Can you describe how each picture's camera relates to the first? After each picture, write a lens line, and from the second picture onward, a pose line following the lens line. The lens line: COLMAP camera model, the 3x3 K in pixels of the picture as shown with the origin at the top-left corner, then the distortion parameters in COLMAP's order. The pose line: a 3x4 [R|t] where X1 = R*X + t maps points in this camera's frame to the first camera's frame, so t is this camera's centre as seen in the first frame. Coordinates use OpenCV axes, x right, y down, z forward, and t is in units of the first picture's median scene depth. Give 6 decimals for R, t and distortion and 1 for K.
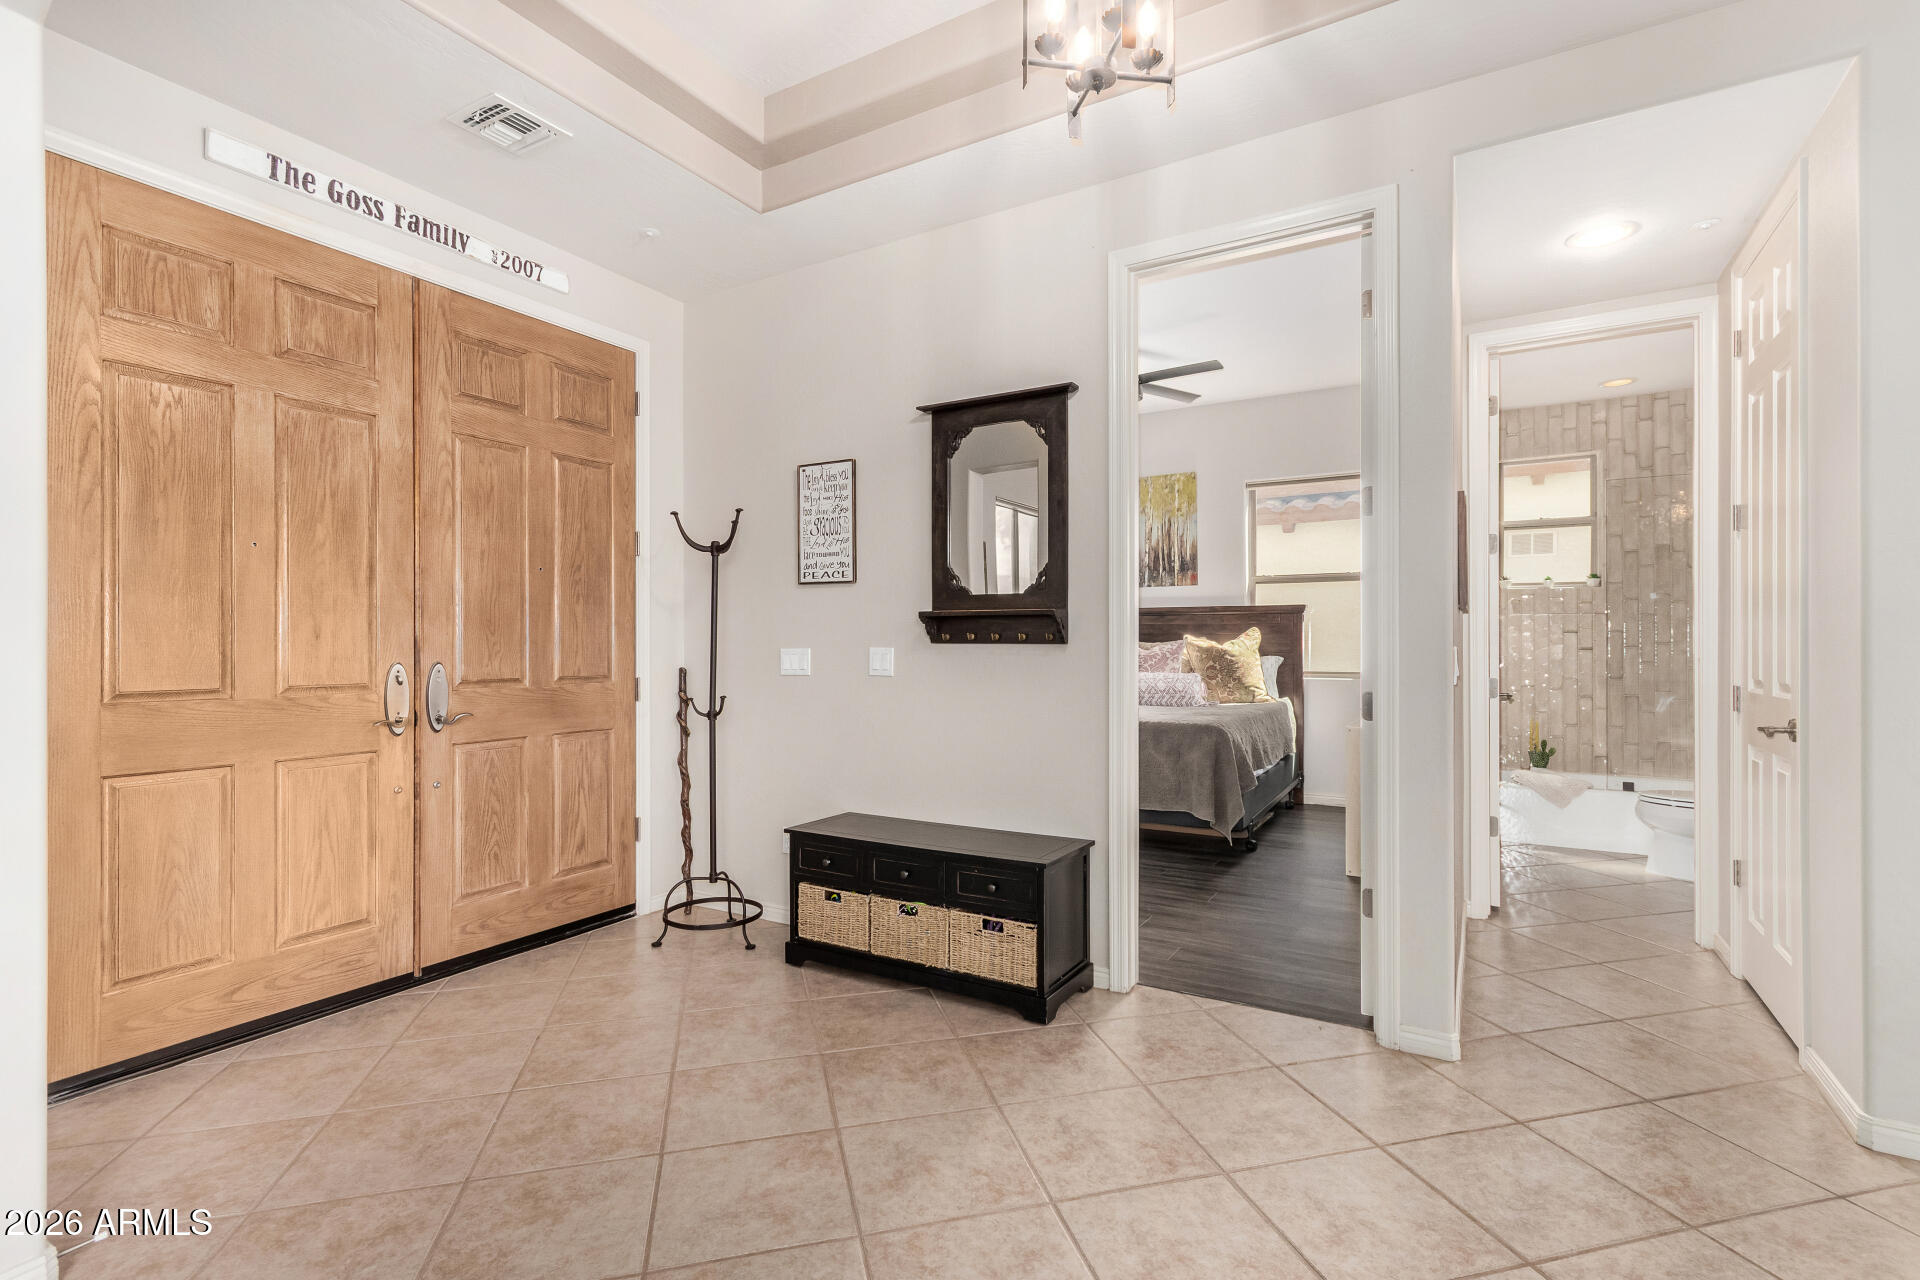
lens RADIAL K [[904.1, 0, 965.9], [0, 904.1, 646.3], [0, 0, 1]] dist [0.009443, 0.000298]
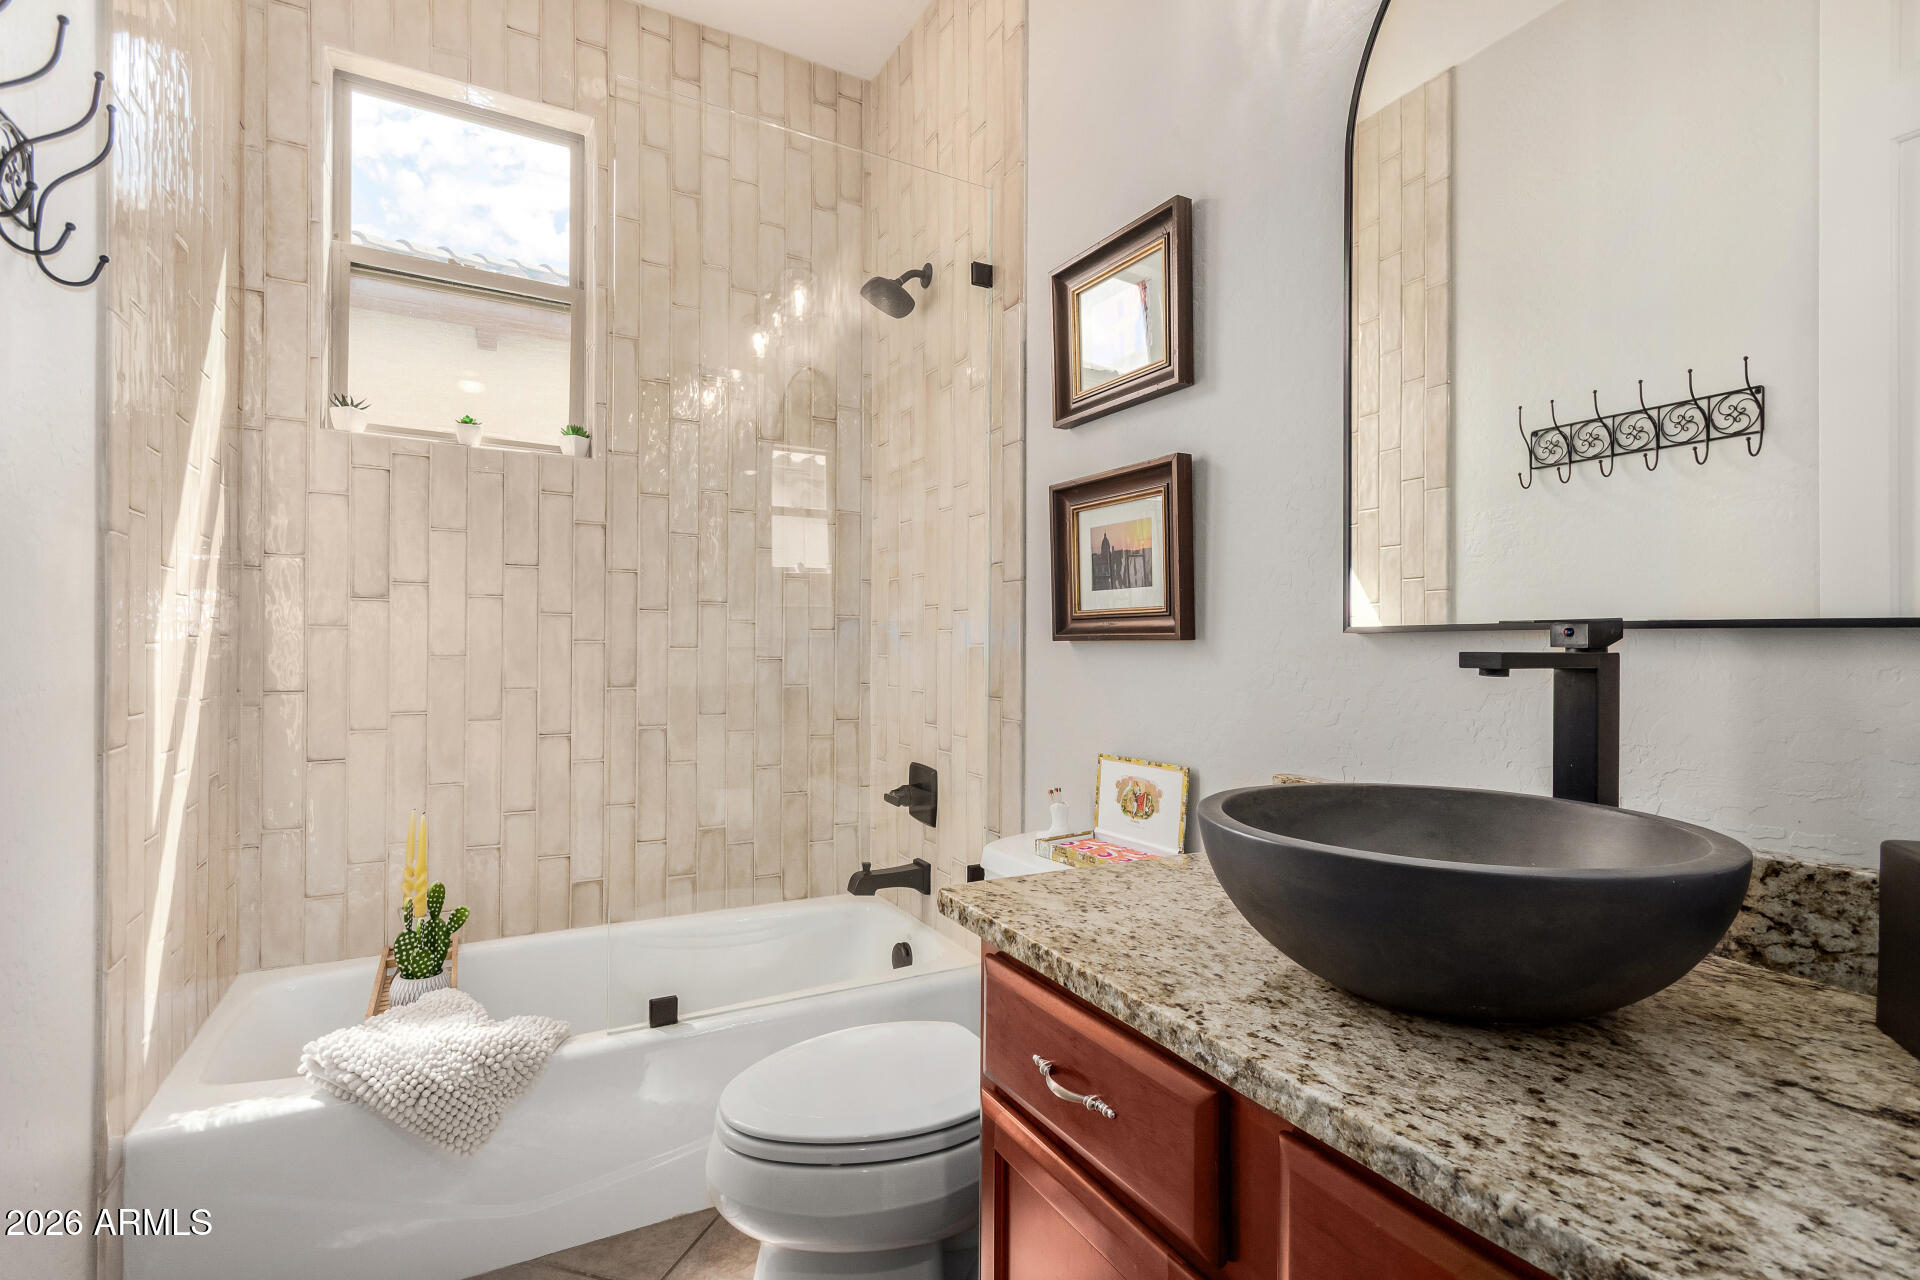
lens RADIAL K [[904.1, 0, 965.2], [0, 904.1, 637.3], [0, 0, 1]] dist [0.009443, 0.000298]
pose [[0.522767, 0.011281, 0.852401, 0.385097], [-0.007291, 0.999935, -0.008763, 0.013238], [-0.852445, -0.001634, 0.522815, 0.562447]]
